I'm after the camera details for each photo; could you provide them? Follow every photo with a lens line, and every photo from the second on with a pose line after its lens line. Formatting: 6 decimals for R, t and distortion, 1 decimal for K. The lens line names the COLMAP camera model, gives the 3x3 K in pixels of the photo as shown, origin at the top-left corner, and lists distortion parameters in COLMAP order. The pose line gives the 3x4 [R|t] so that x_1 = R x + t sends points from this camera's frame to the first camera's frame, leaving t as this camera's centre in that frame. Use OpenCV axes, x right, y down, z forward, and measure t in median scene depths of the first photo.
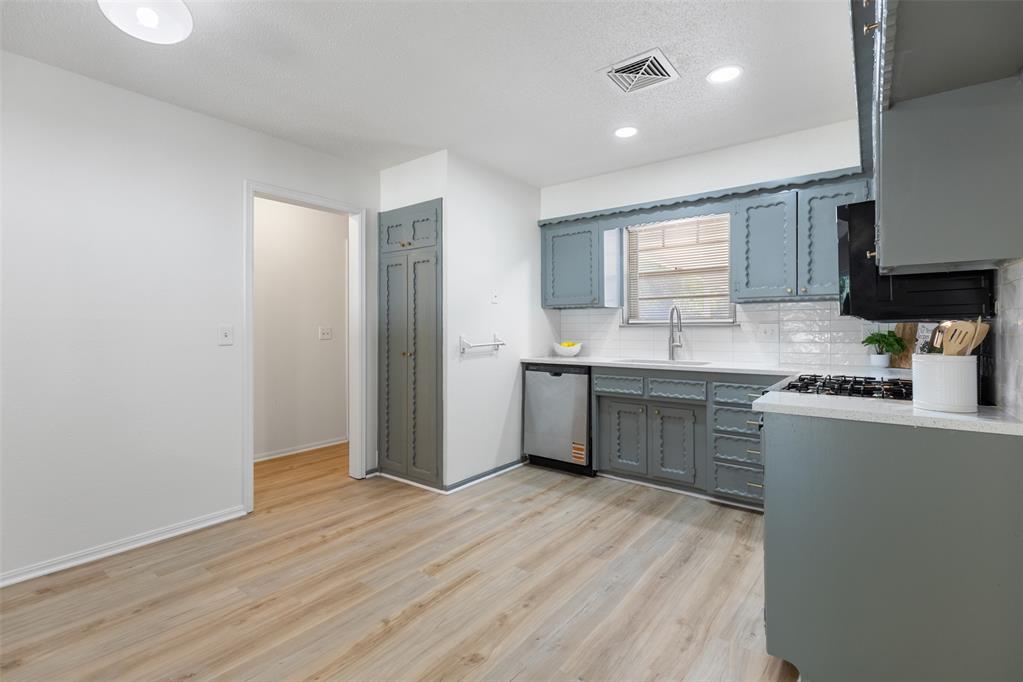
lens RADIAL K [[460.4, 0, 509.1], [0, 460.4, 328.0], [0, 0, 1]] dist [0.008995, -0.001210]
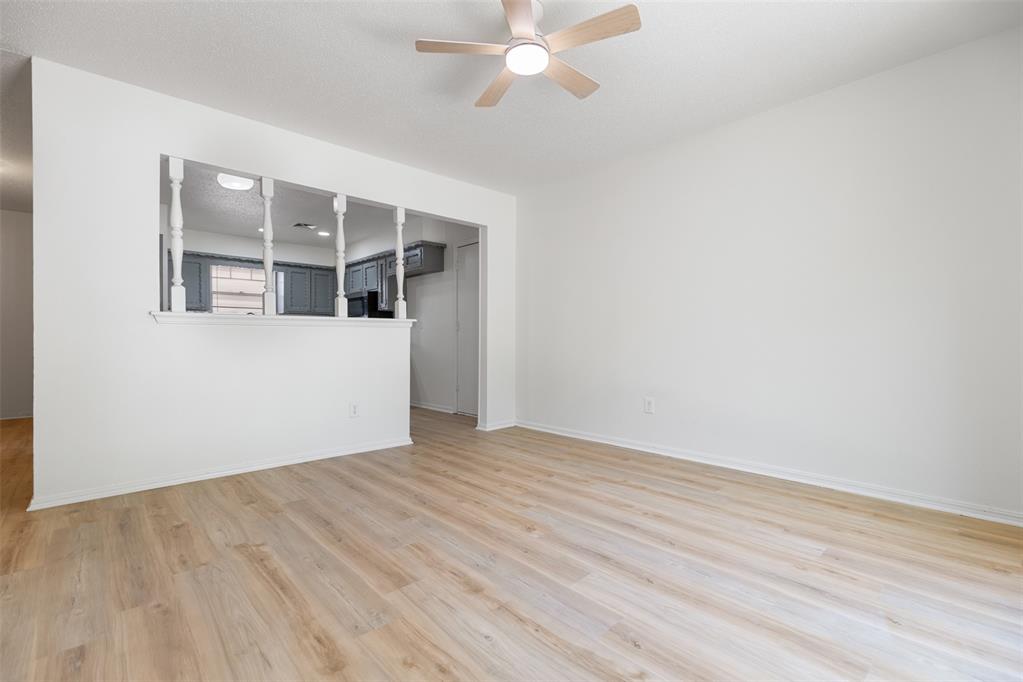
lens RADIAL K [[460.4, 0, 506.4], [0, 460.4, 344.6], [0, 0, 1]] dist [0.008995, -0.001210]
pose [[0.164332, -0.008030, 0.986372, -1.651629], [0.001251, 0.999968, 0.007932, 0.087828], [-0.986404, -0.000069, 0.164337, -0.447779]]
